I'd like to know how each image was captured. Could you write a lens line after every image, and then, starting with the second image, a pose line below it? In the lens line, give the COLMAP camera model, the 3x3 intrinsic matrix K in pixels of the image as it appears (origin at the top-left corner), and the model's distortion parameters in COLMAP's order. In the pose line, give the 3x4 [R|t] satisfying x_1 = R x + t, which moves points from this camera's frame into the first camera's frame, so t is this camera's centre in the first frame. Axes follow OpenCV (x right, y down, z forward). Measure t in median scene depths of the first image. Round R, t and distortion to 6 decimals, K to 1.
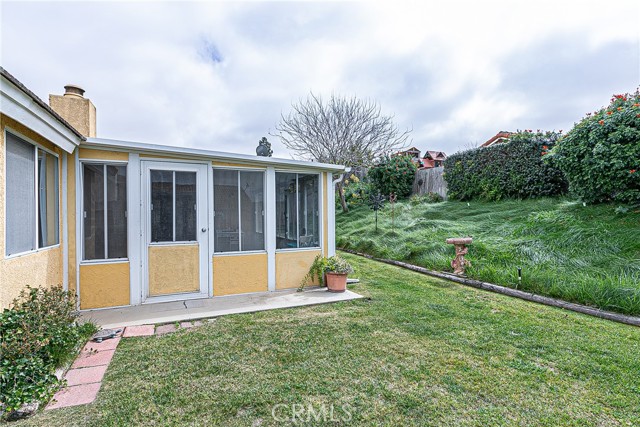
lens RADIAL K [[311.1, 0, 321.7], [0, 311.1, 215.6], [0, 0, 1]] dist [-0.010022, -0.000102]
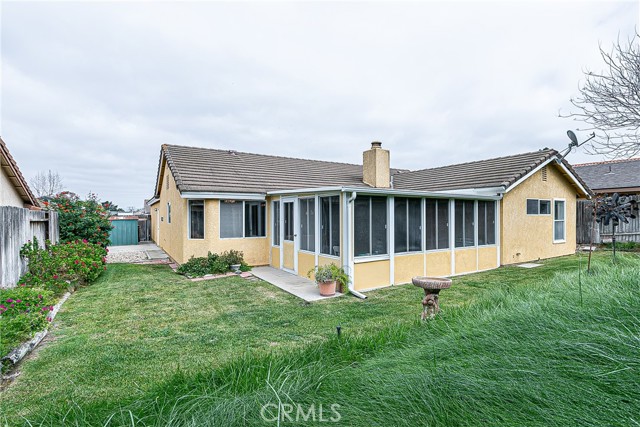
lens RADIAL K [[311.1, 0, 324.7], [0, 311.1, 213.1], [0, 0, 1]] dist [-0.010022, -0.000102]
pose [[0.137448, -0.001747, -0.990508, 0.889729], [-0.003073, 0.999993, -0.002190, -0.048367], [0.990504, 0.003345, 0.137441, 0.603663]]
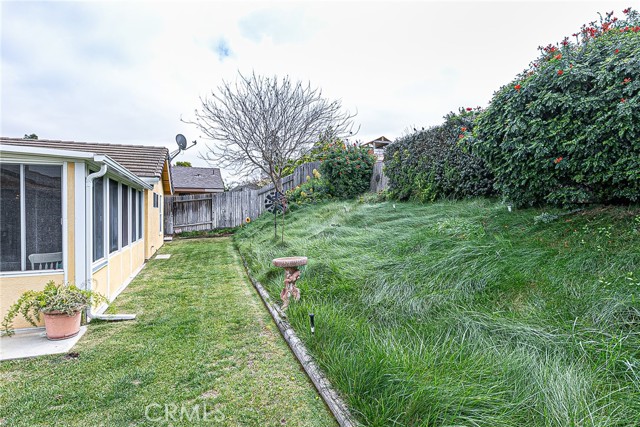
lens RADIAL K [[333.5, 0, 322.3], [0, 333.5, 213.4], [0, 0, 1]] dist [-0.001456, 0.000042]
pose [[0.998048, 0.006583, -0.062108, 0.480045], [-0.006755, 0.999974, -0.002567, -0.020815], [0.062090, 0.002981, 0.998066, 0.225209]]
